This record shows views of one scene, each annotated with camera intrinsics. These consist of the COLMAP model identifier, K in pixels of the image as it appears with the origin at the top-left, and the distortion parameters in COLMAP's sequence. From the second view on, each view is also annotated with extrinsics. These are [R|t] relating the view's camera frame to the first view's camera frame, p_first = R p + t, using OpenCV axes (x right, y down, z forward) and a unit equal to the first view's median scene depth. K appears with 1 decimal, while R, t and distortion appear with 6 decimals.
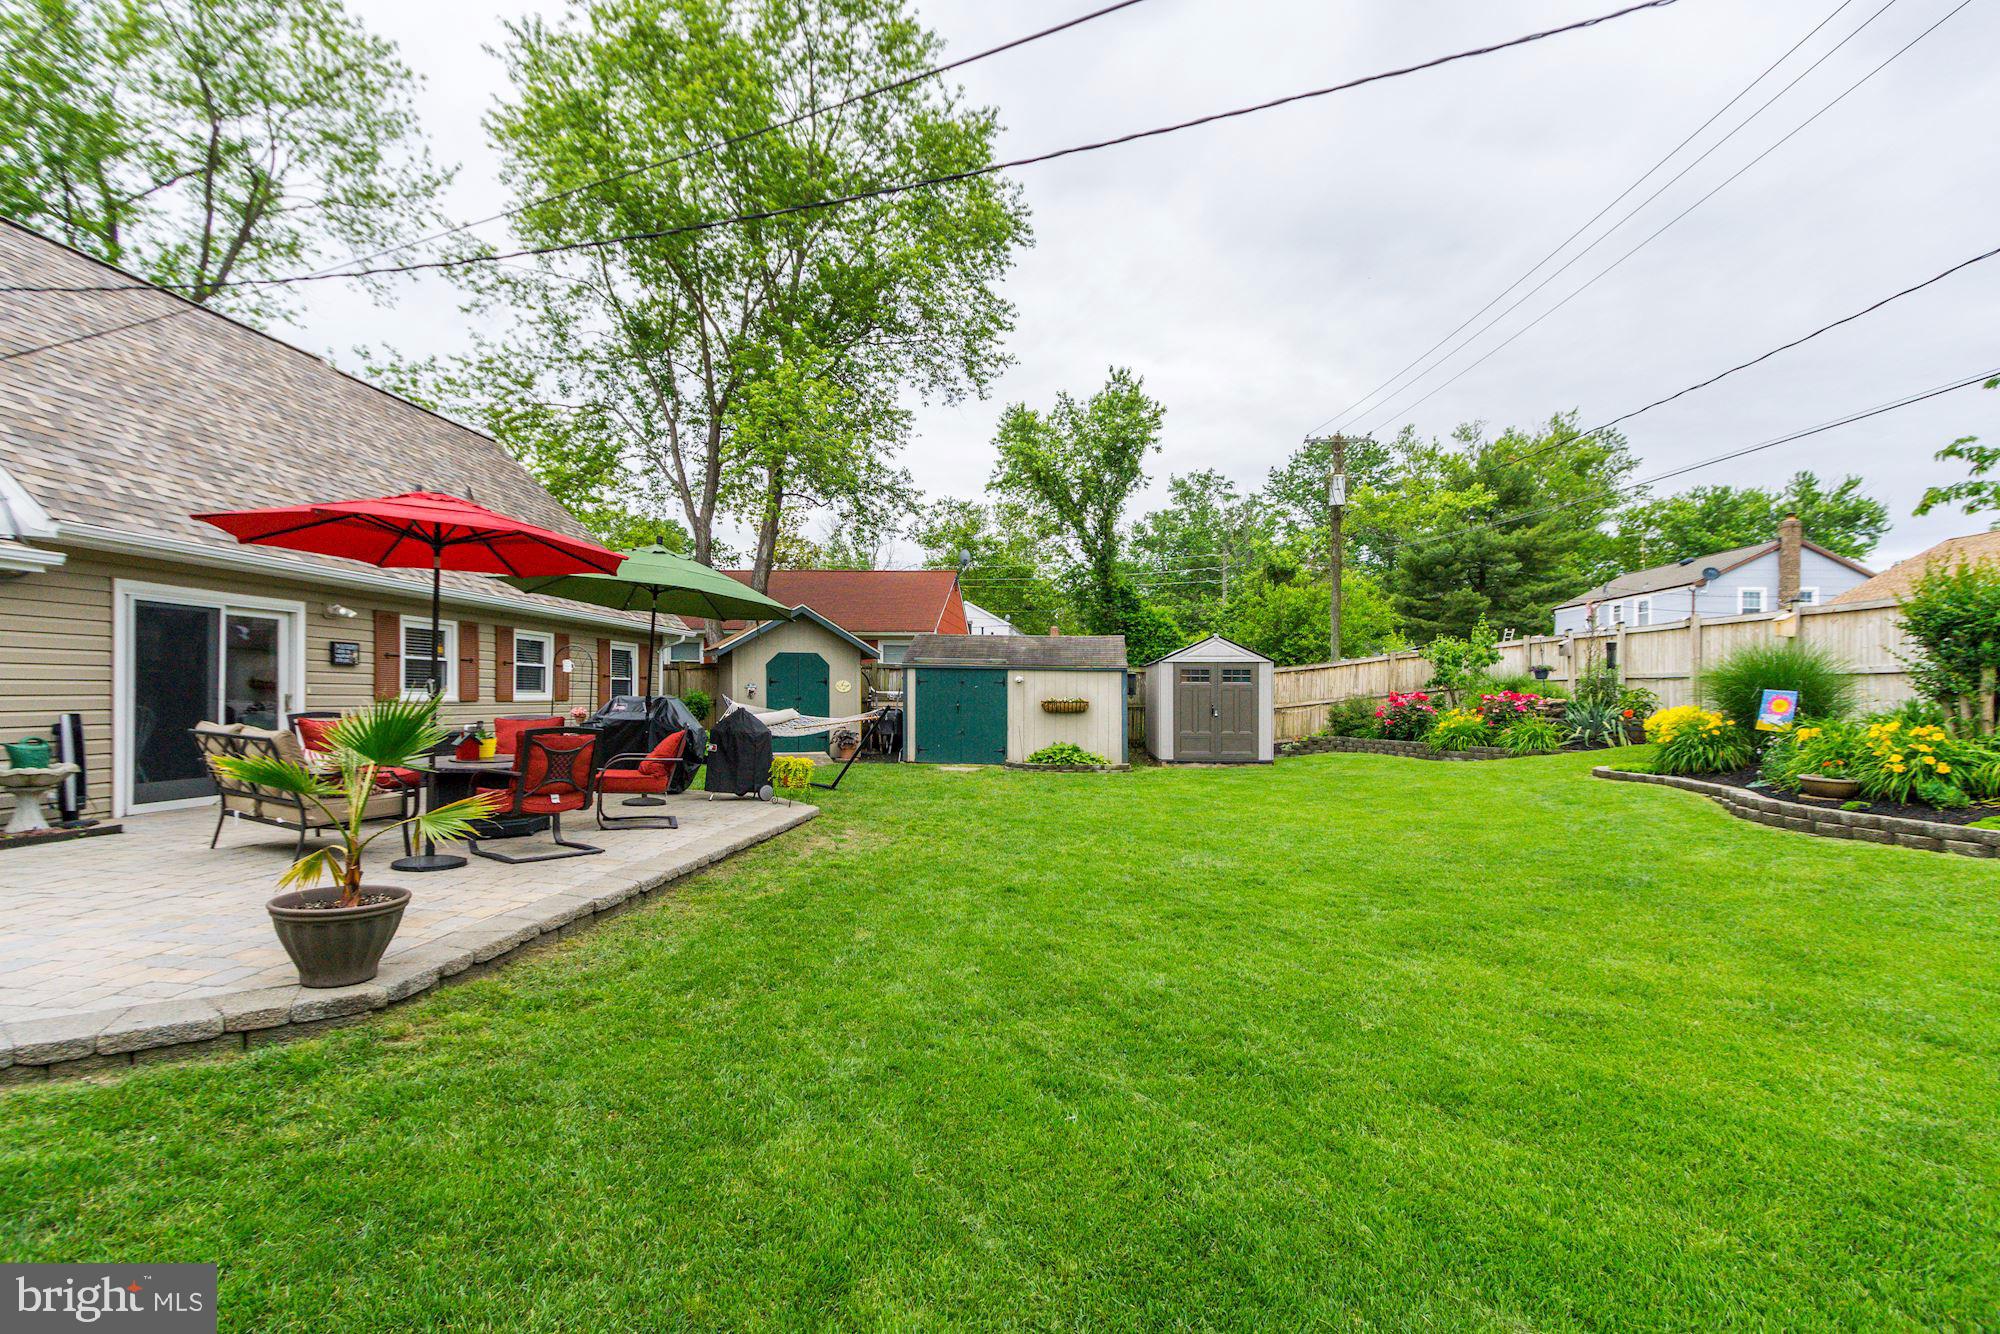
lens RADIAL K [[904.6, 0, 1011.0], [0, 904.6, 698.3], [0, 0, 1]] dist [-0.005621, 0.001526]
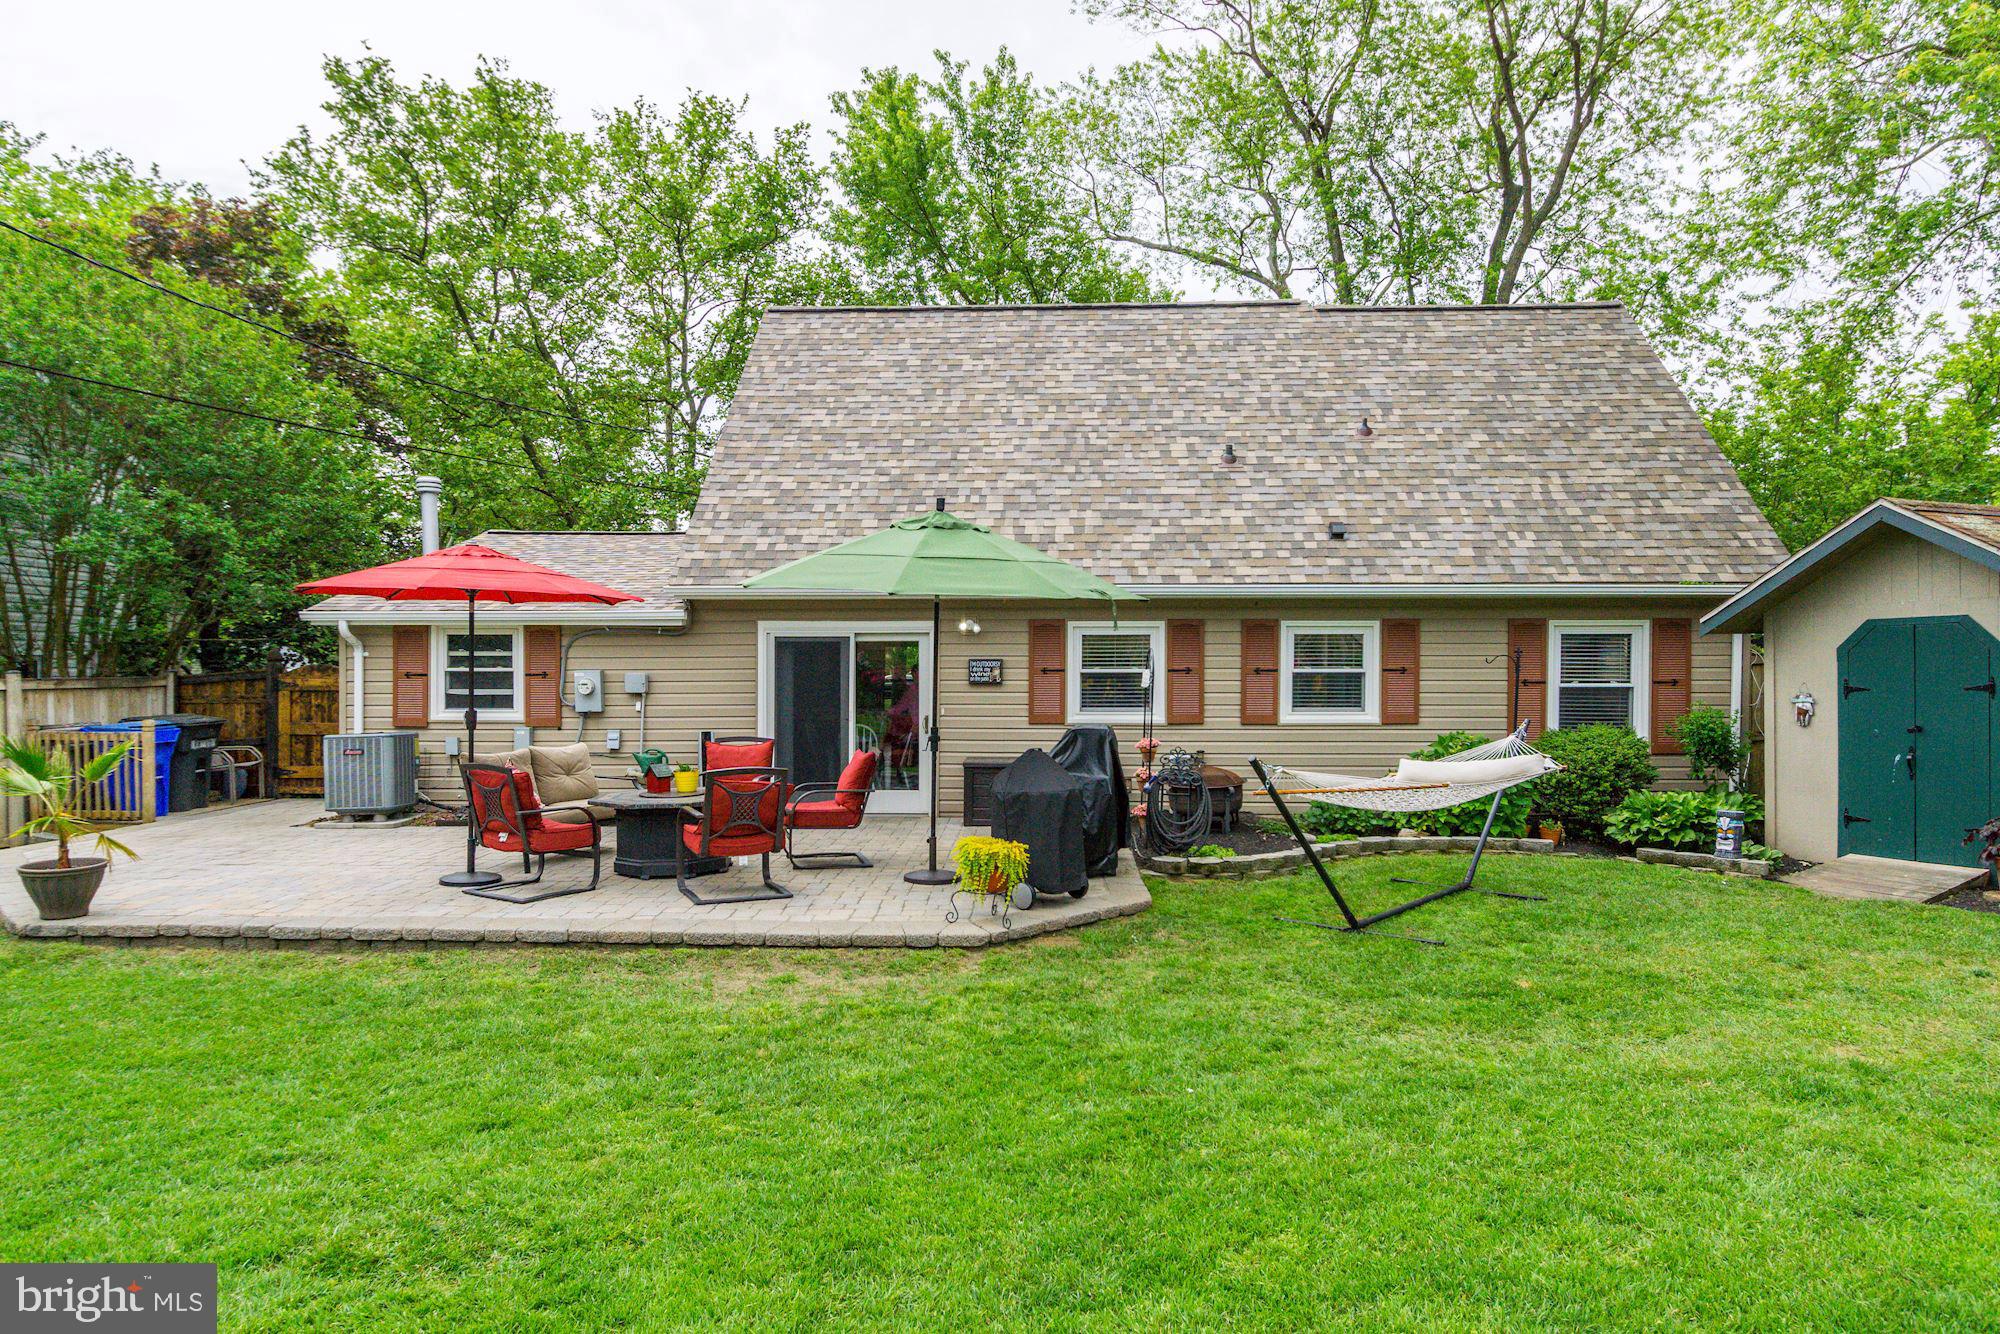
lens RADIAL K [[1312.4, 0, 982.2], [0, 1312.4, 680.7], [0, 0, 1]] dist [0.004035, 0.002264]
pose [[0.004079, -0.008261, -0.999958, 0.358017], [0.000035, 0.999966, -0.008261, -0.017200], [0.999992, -0.000001, 0.004079, 0.588360]]
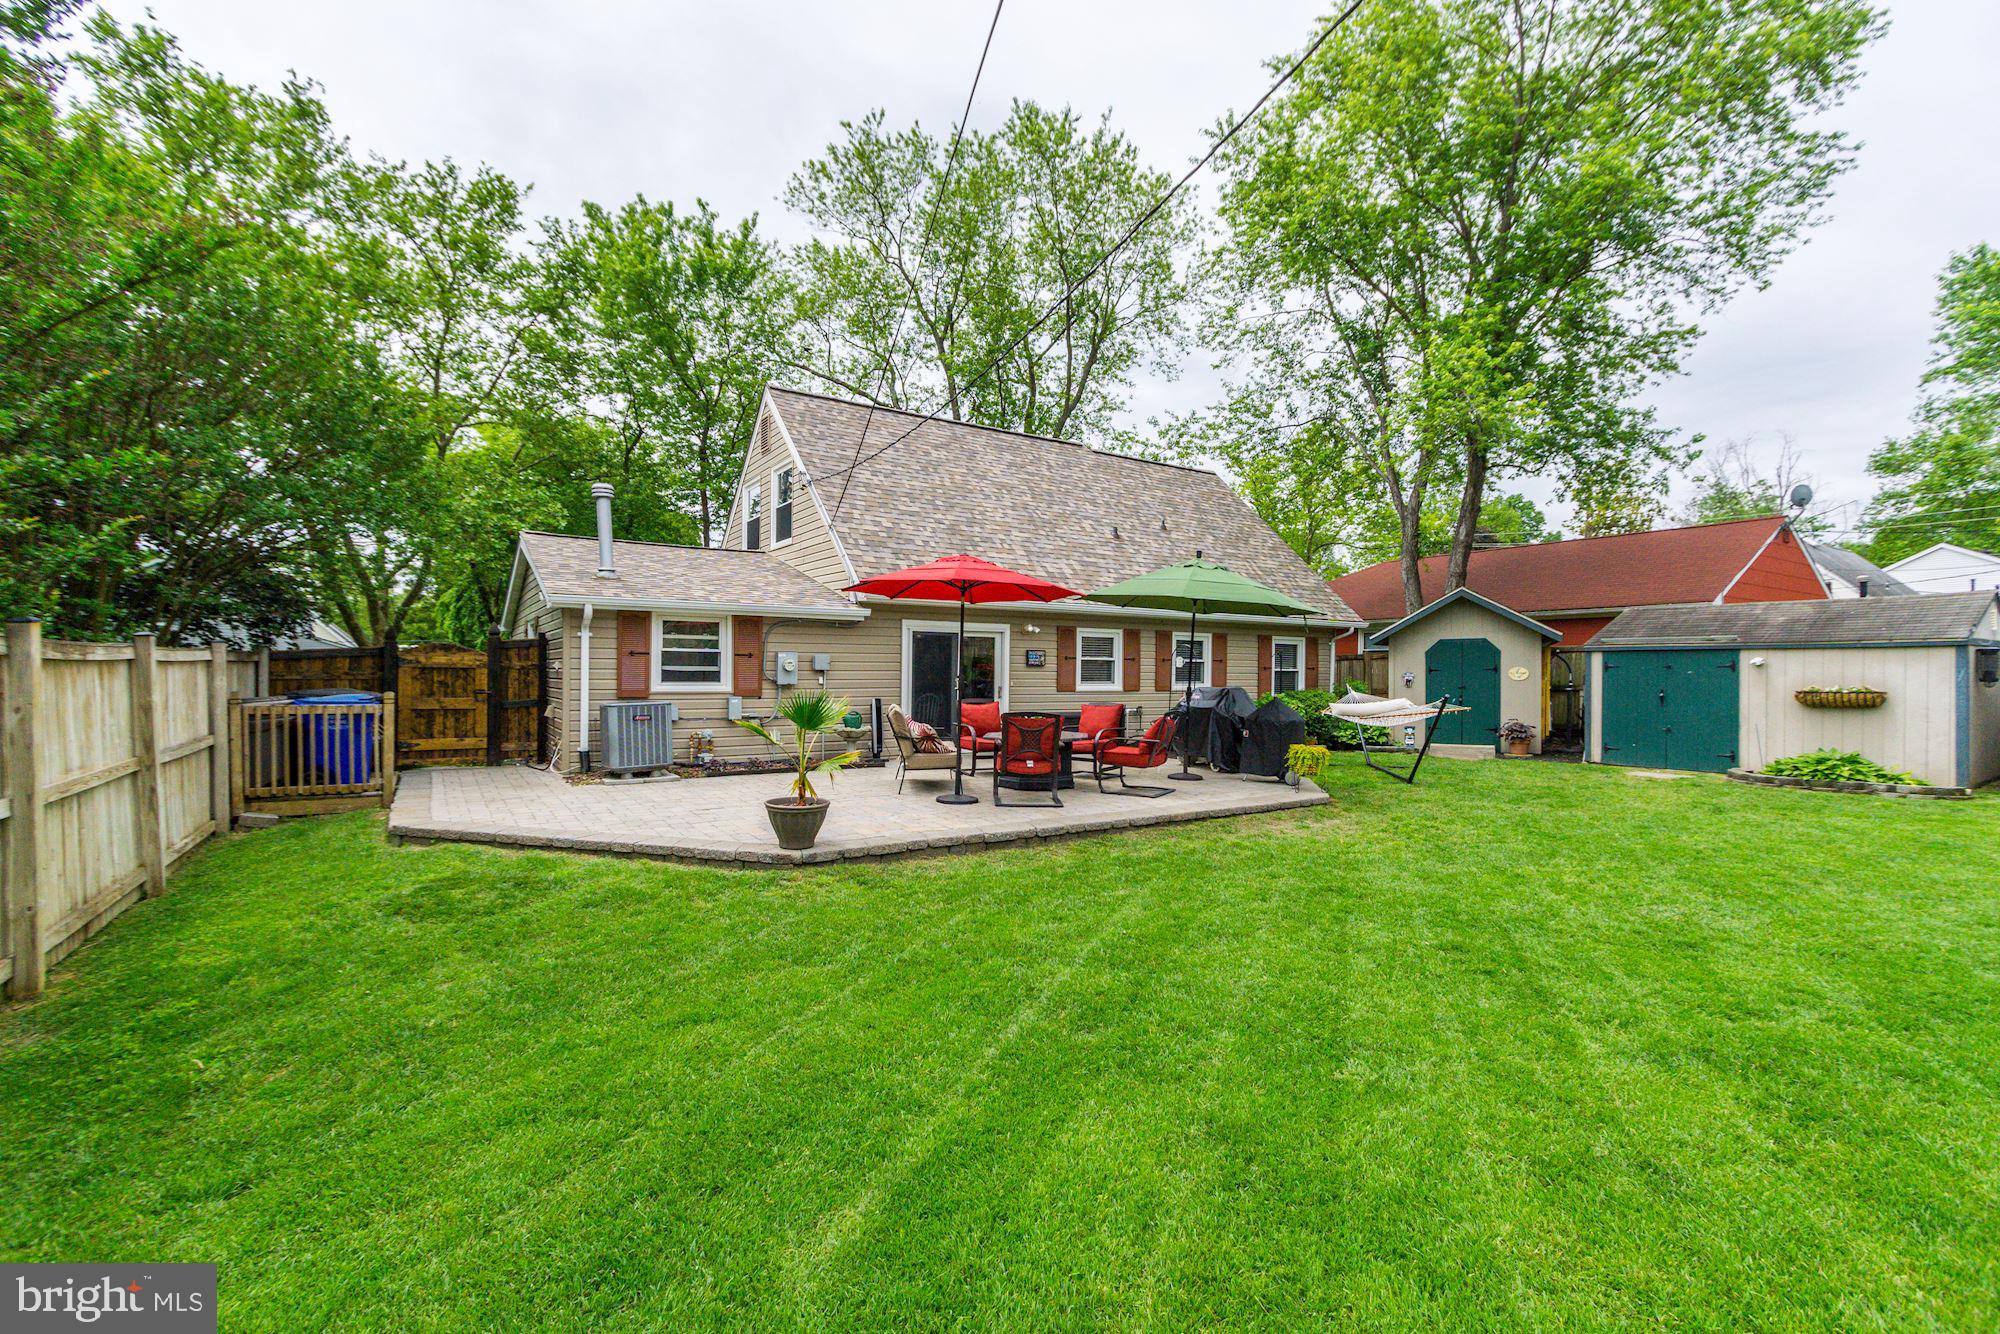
lens RADIAL K [[904.6, 0, 1008.9], [0, 904.6, 678.7], [0, 0, 1]] dist [-0.005621, 0.001526]
pose [[0.599950, -0.008909, -0.799988, 0.232979], [0.003310, 0.999957, -0.008654, -0.002327], [0.800031, 0.002544, 0.599954, 0.058788]]
